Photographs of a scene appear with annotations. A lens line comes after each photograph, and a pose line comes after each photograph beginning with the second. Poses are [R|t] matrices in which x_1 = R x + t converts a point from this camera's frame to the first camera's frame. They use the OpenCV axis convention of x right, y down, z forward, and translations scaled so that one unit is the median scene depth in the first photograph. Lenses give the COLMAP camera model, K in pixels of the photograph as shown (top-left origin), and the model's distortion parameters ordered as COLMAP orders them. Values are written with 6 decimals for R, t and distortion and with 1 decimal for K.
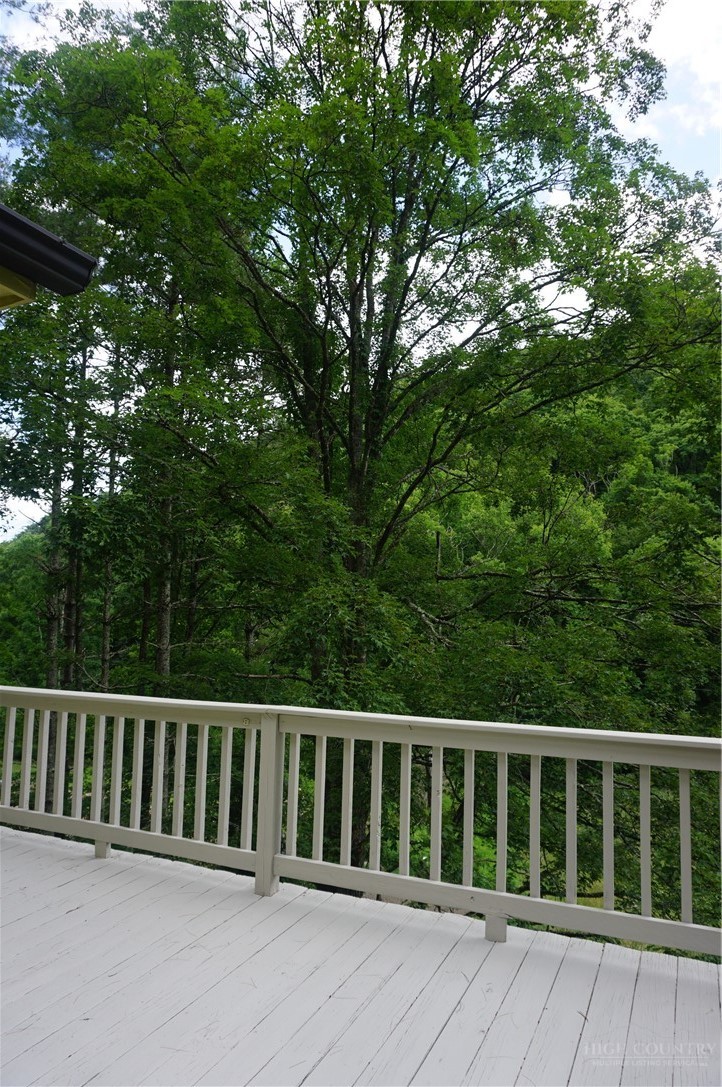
lens RADIAL K [[730.5, 0, 357.9], [0, 730.5, 542.7], [0, 0, 1]] dist [-0.045159, 0.044425]
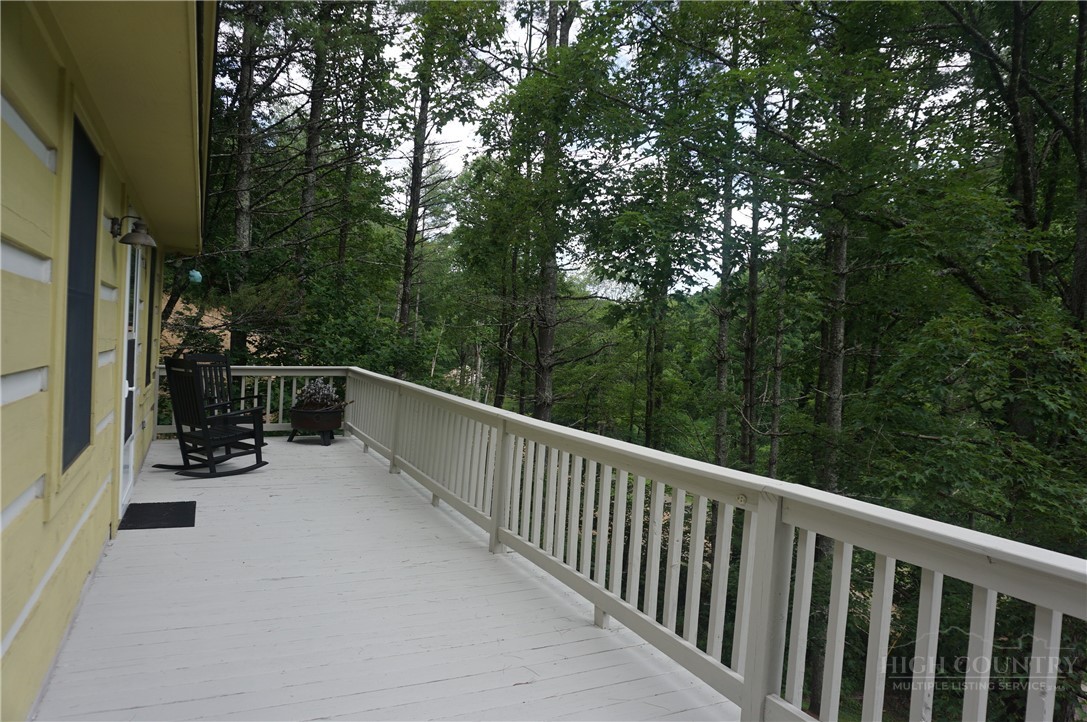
lens RADIAL K [[719.6, 0, 529.2], [0, 719.6, 377.4], [0, 0, 1]] dist [-0.123861, 0.078049]
pose [[0.756466, 0.051925, -0.651969, 0.077295], [0.027166, 0.993489, 0.110645, 0.032140], [0.653469, -0.101410, 0.750130, 0.235195]]
